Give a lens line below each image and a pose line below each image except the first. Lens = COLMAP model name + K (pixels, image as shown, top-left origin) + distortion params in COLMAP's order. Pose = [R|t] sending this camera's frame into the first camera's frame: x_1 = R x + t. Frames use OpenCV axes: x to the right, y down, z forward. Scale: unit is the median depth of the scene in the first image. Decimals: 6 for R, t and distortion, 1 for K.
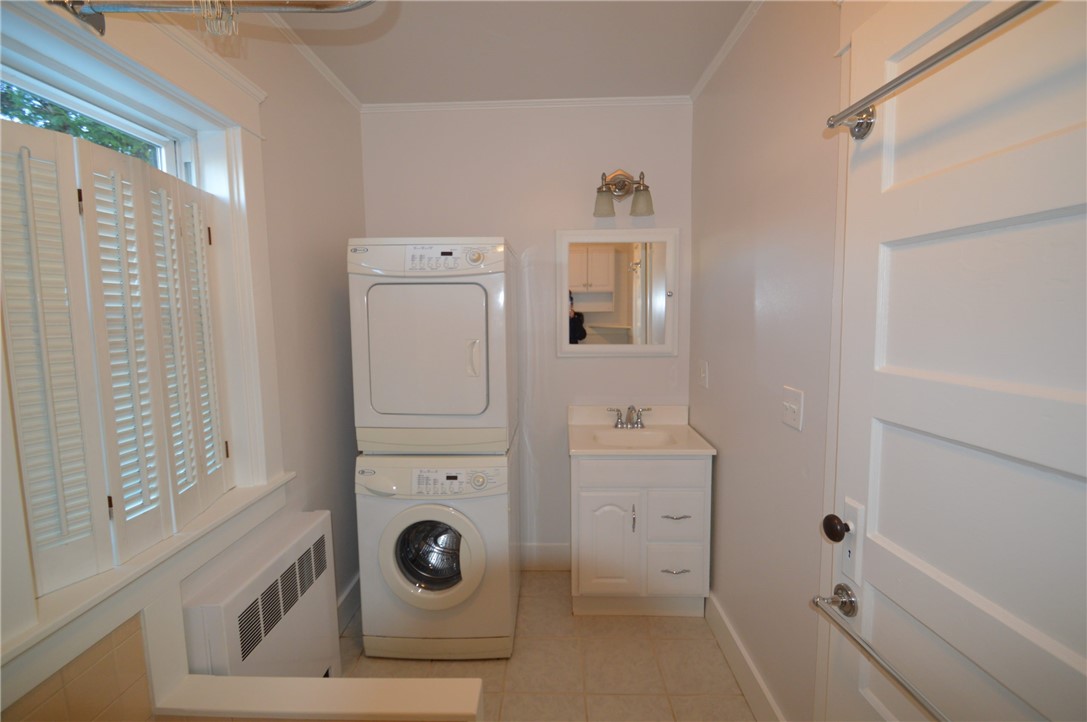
lens RADIAL K [[485.8, 0, 543.5], [0, 485.8, 358.5], [0, 0, 1]] dist [0.012361, -0.015768]
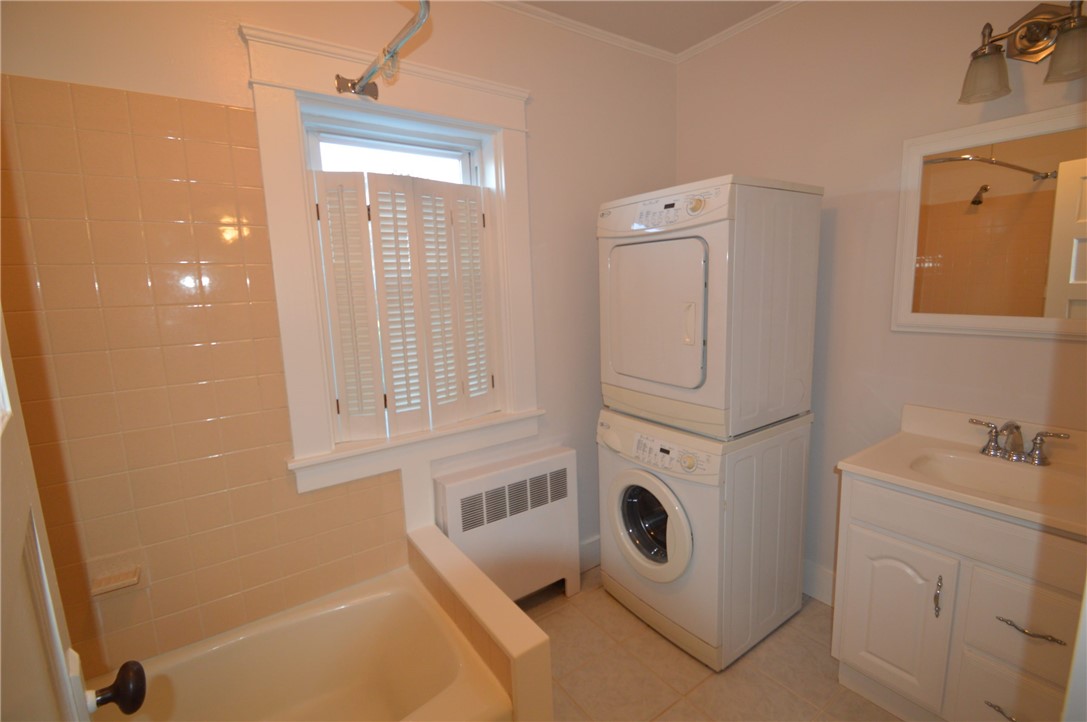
lens RADIAL K [[483.2, 0, 540.6], [0, 483.2, 358.8], [0, 0, 1]] dist [0.013155, -0.015831]
pose [[0.583709, 0.111289, -0.804300, 0.403372], [-0.046055, 0.993506, 0.104046, -0.016447], [0.810656, -0.023690, 0.585043, 0.270833]]
